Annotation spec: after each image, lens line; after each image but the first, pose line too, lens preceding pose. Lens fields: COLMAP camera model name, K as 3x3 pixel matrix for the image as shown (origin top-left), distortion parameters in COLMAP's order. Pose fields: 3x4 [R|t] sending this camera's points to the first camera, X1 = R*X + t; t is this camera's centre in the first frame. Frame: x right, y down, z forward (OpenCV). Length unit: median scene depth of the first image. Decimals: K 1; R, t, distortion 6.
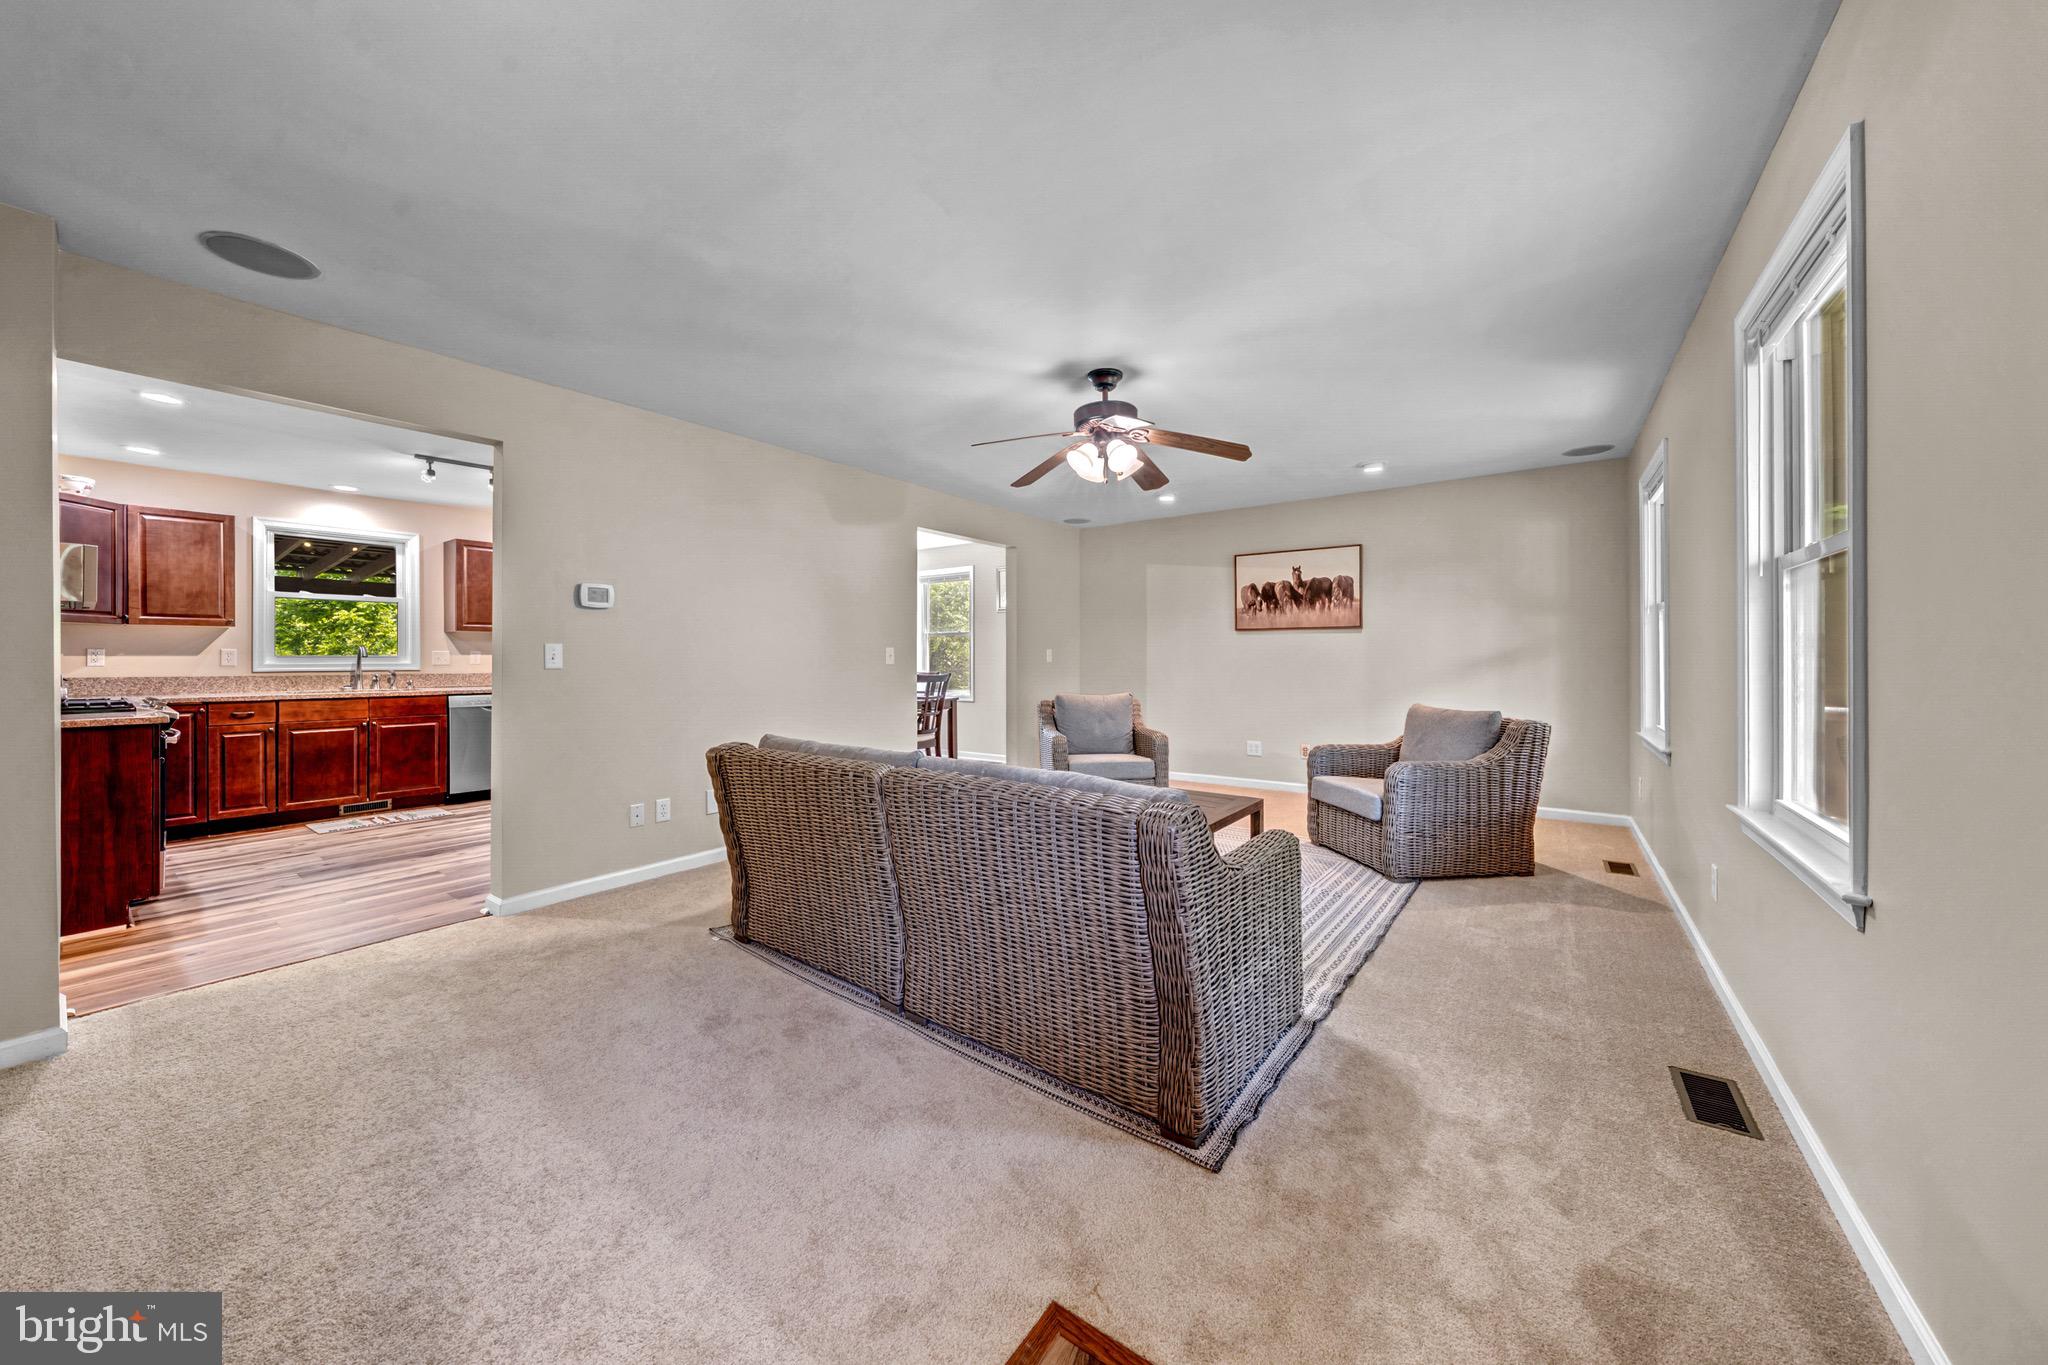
lens RADIAL K [[705.0, 0, 1019.8], [0, 705.0, 659.8], [0, 0, 1]] dist [-0.000304, -0.000045]
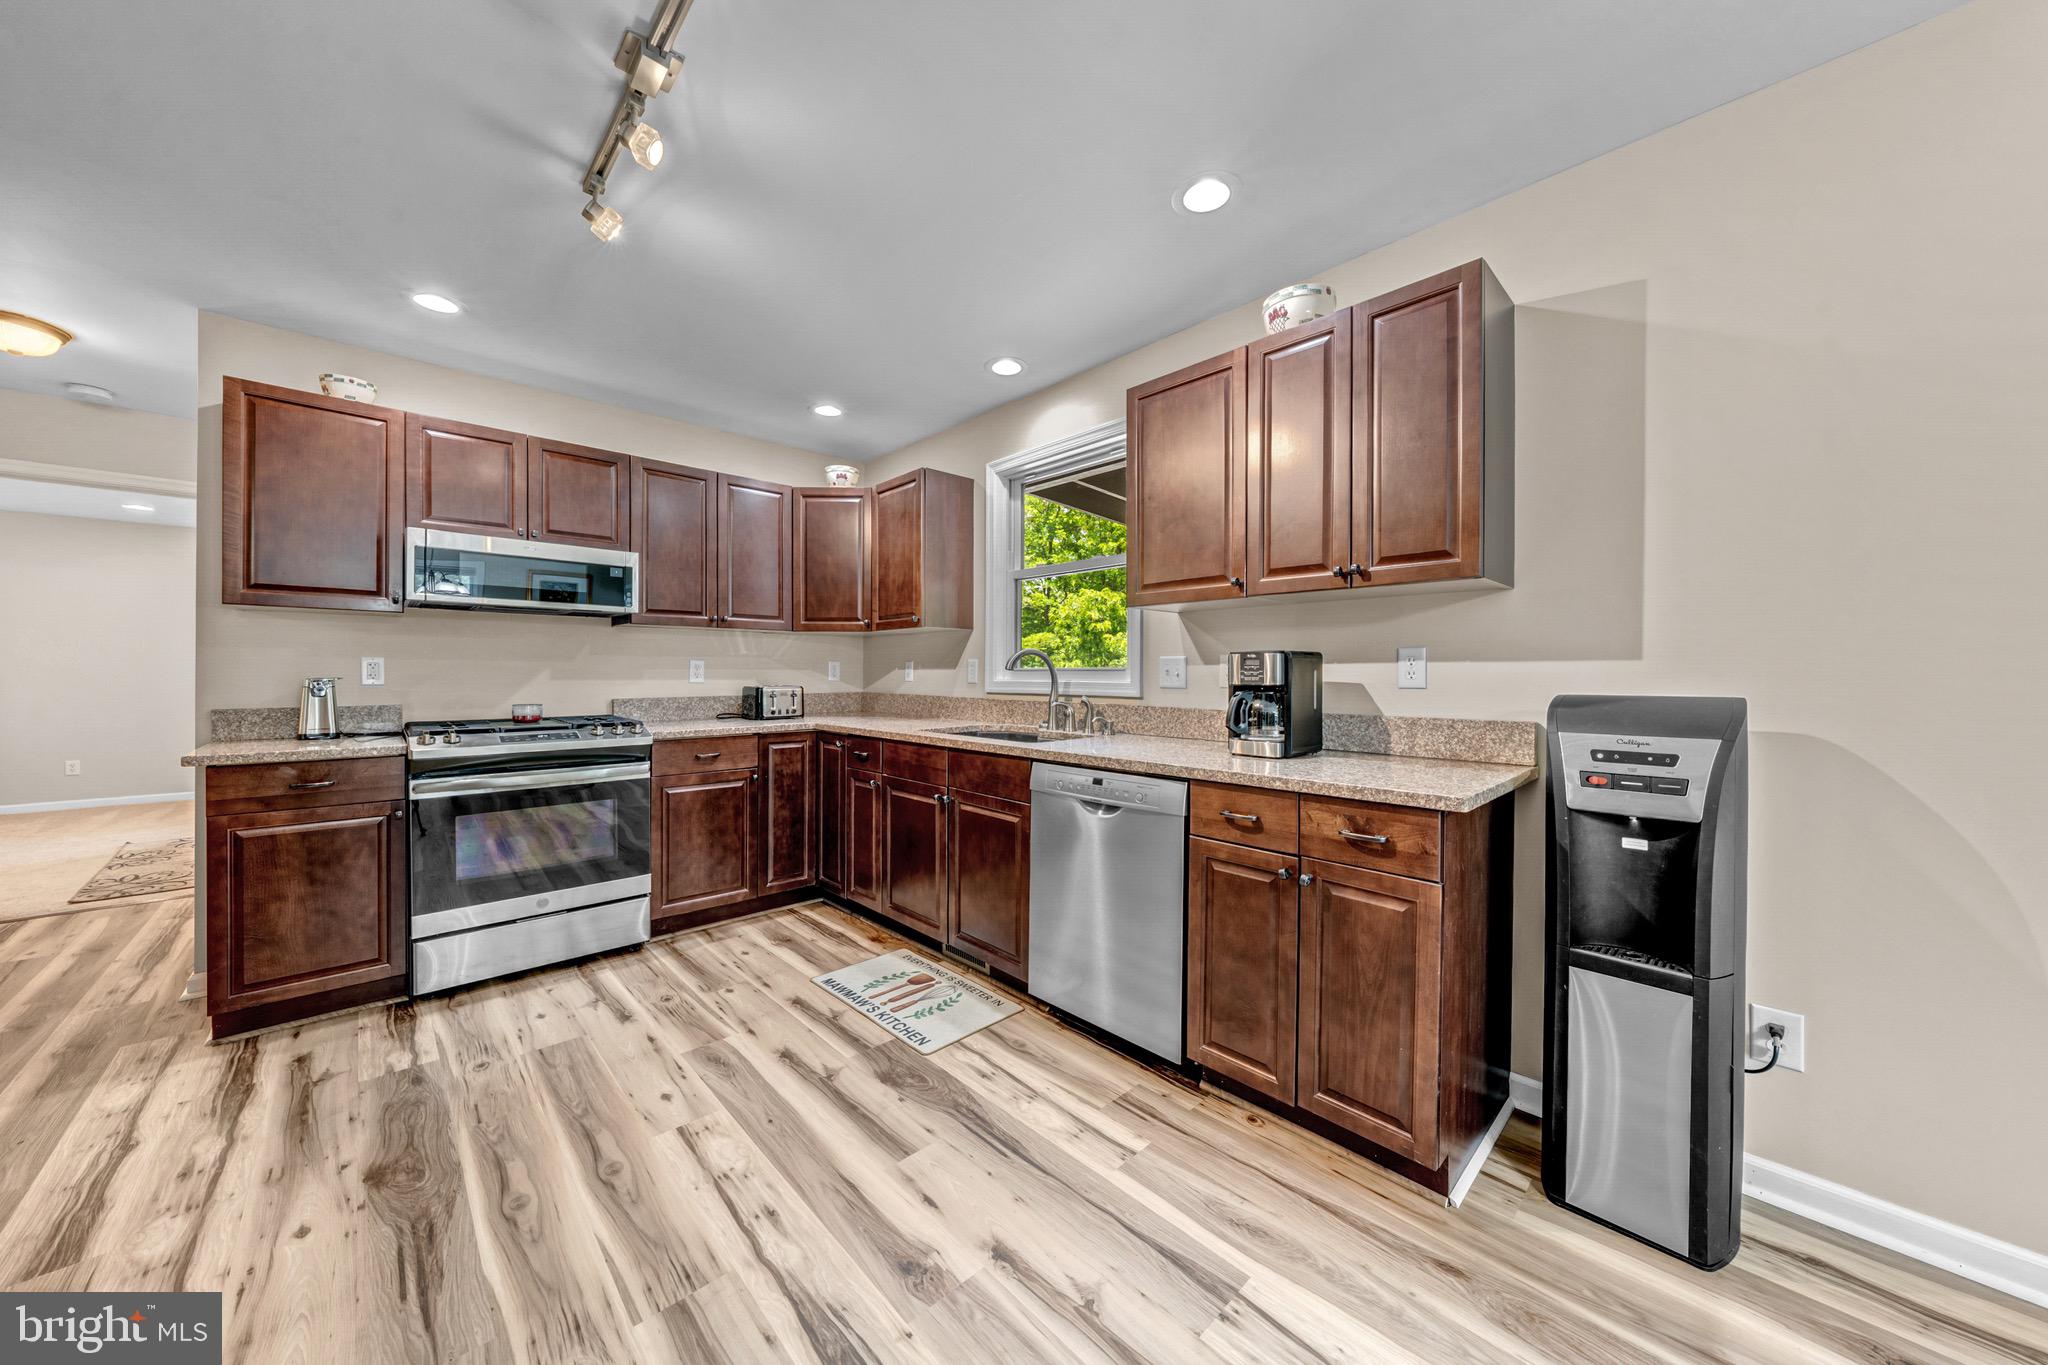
lens RADIAL K [[704.7, 0, 1022.3], [0, 704.7, 675.3], [0, 0, 1]] dist [-0.001589, -0.000266]
pose [[-0.187221, 0.004132, -0.982309, -0.433043], [-0.004801, 0.999975, 0.005121, -0.003391], [0.982306, 0.005675, -0.187196, 1.184428]]
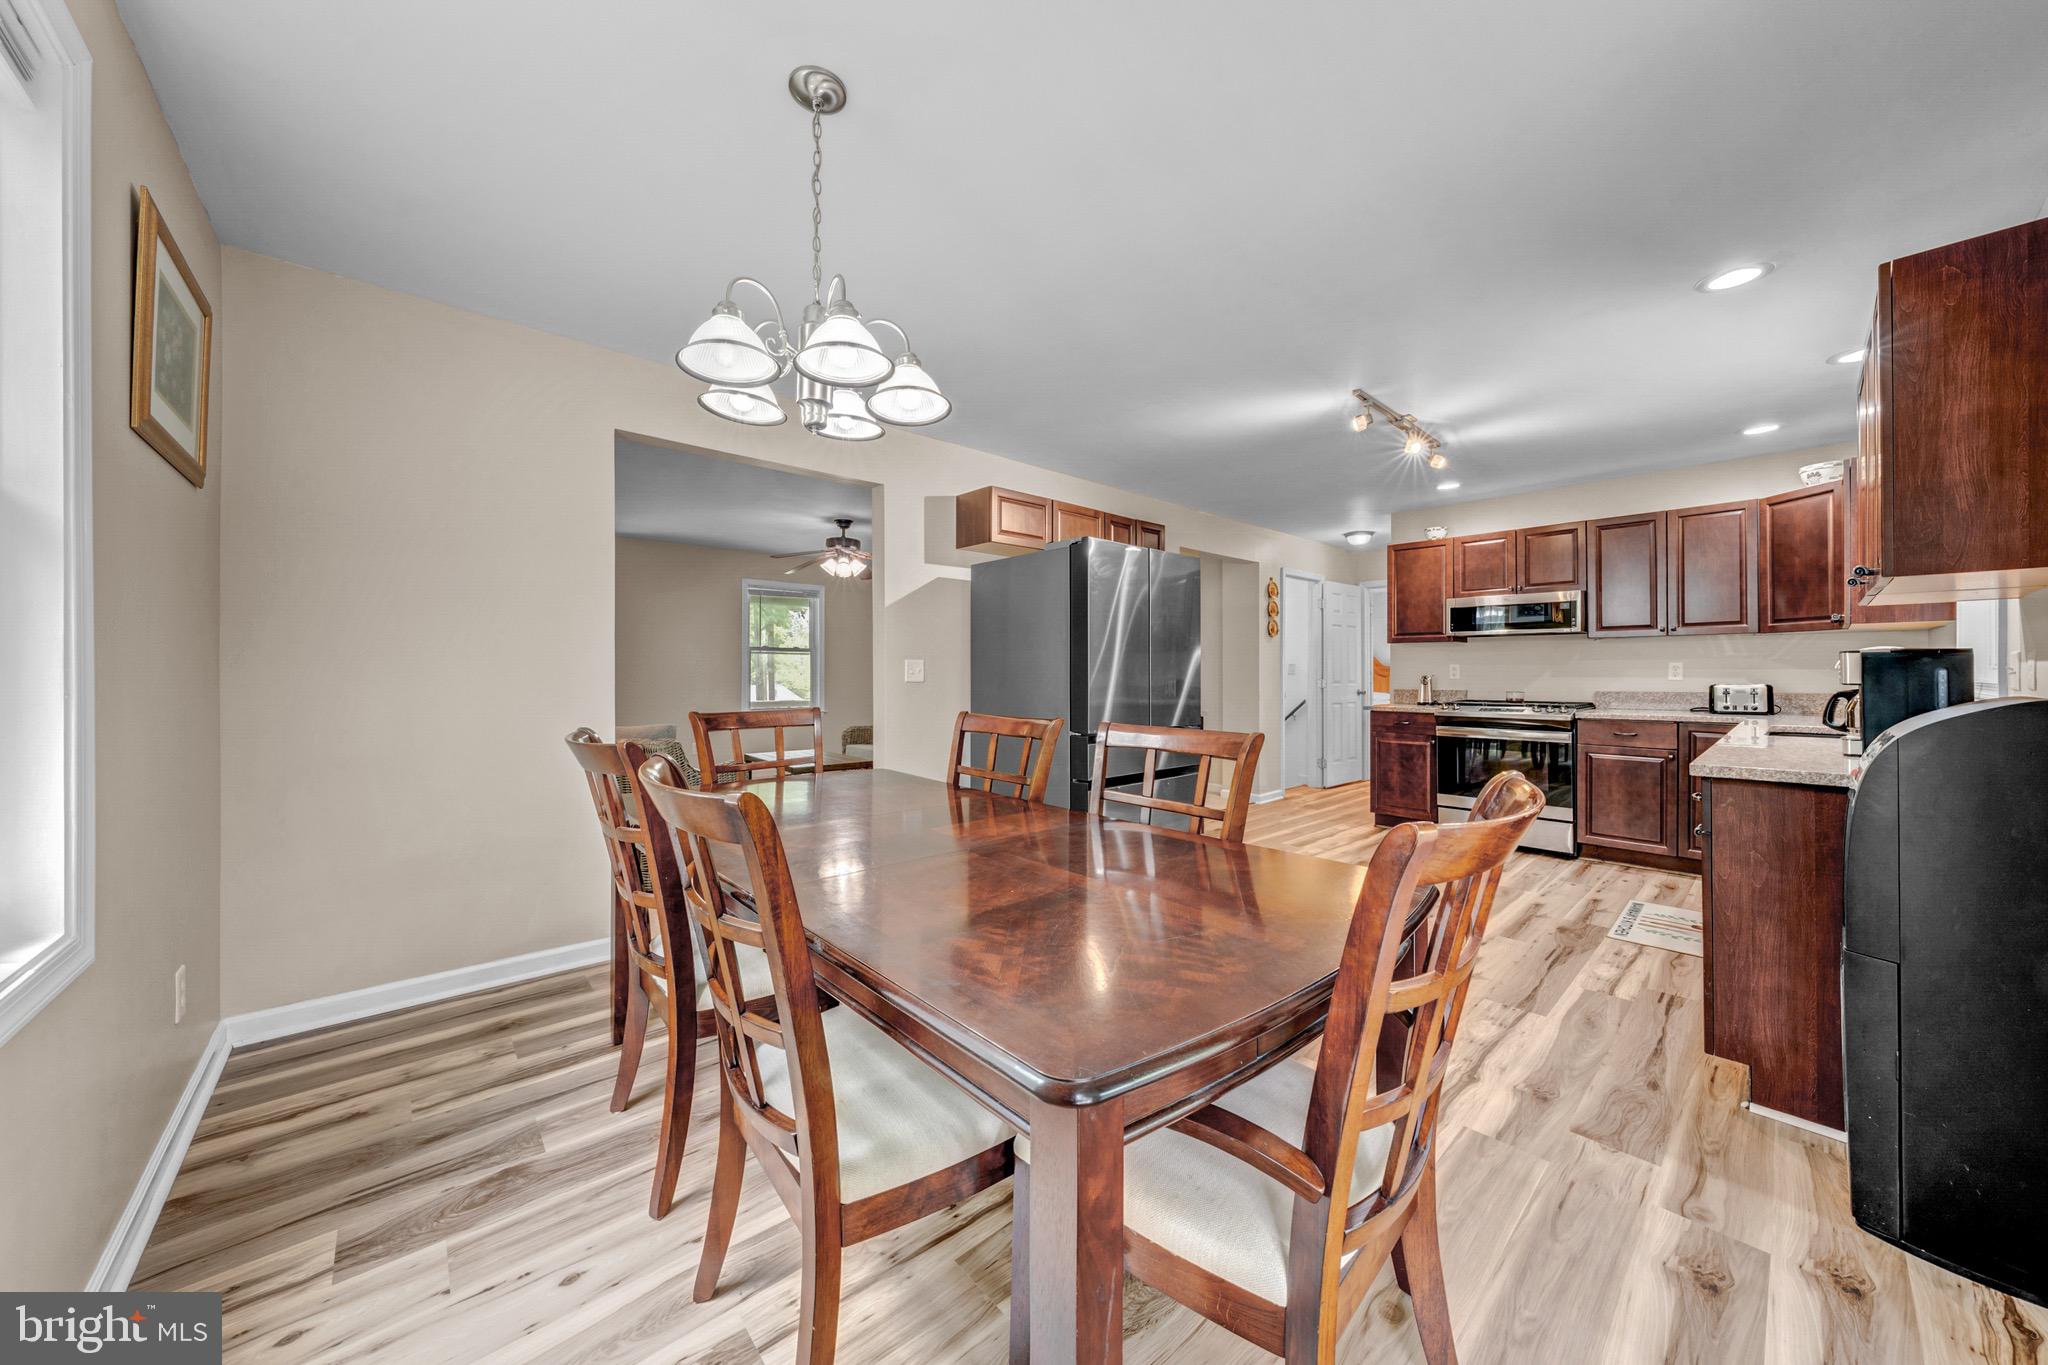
lens RADIAL K [[702.7, 0, 1017.5], [0, 702.7, 670.6], [0, 0, 1]] dist [-0.000170, -0.000054]
pose [[-0.977329, 0.003487, 0.211699, -0.465960], [0.003920, 0.999991, 0.001625, -0.007628], [-0.211692, 0.002418, -0.977334, 1.759608]]
